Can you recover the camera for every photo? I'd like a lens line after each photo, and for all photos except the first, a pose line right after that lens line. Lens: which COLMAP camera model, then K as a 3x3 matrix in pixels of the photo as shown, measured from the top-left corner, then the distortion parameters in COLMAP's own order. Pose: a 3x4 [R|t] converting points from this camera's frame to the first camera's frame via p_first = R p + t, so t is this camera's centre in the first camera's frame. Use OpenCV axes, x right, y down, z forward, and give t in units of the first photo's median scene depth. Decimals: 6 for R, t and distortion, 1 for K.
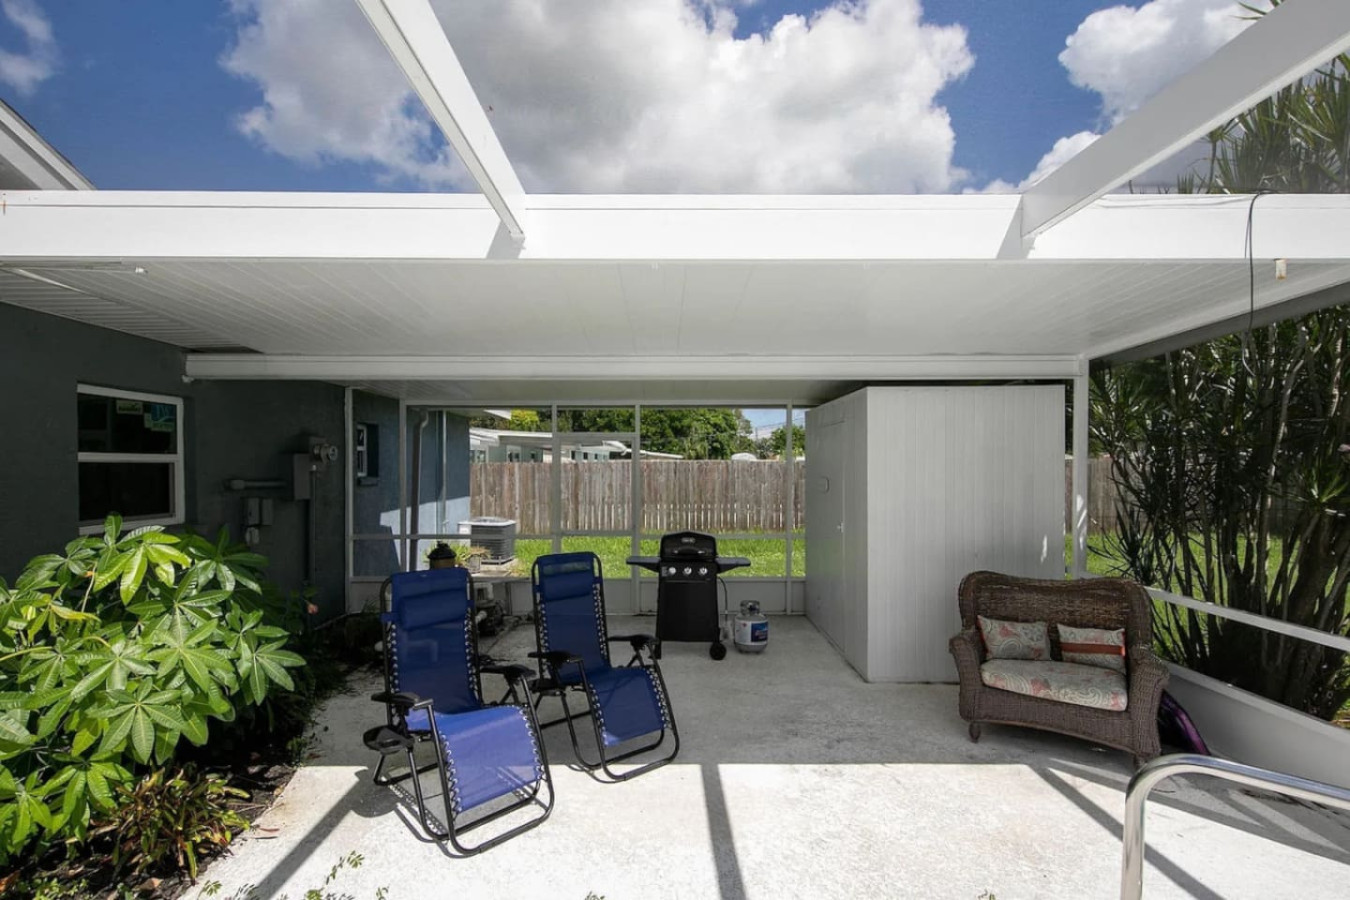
lens RADIAL K [[598.9, 0, 672.9], [0, 598.9, 465.5], [0, 0, 1]] dist [-0.000709, -0.000077]
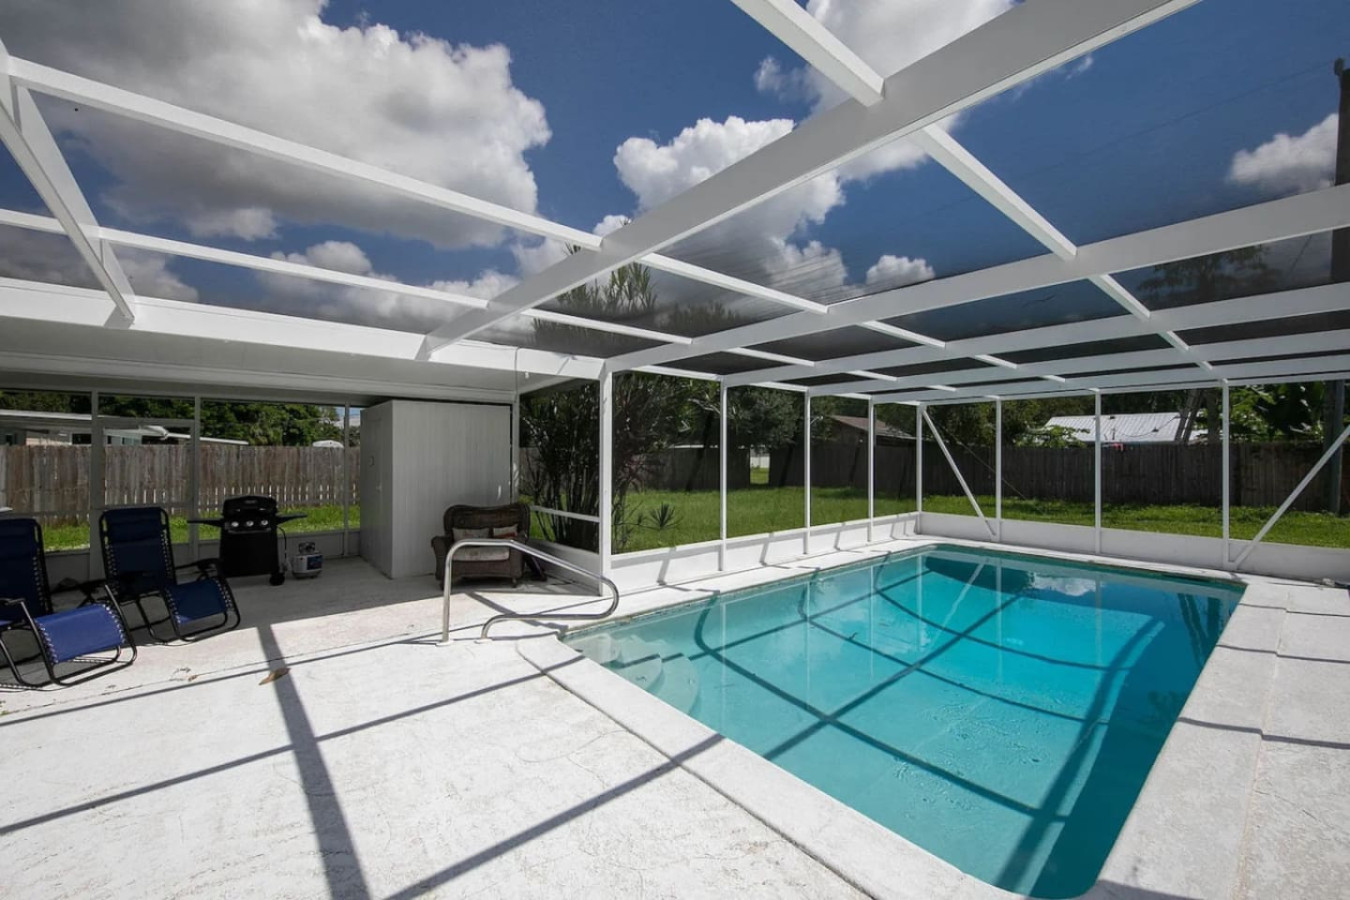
lens RADIAL K [[516.6, 0, 679.5], [0, 516.6, 446.2], [0, 0, 1]] dist [0.012505, -0.006201]
pose [[0.758987, 0.009658, 0.651034, -0.004266], [-0.000565, 0.999899, -0.014174, 0.014482], [-0.651106, 0.010390, 0.758916, -0.515353]]
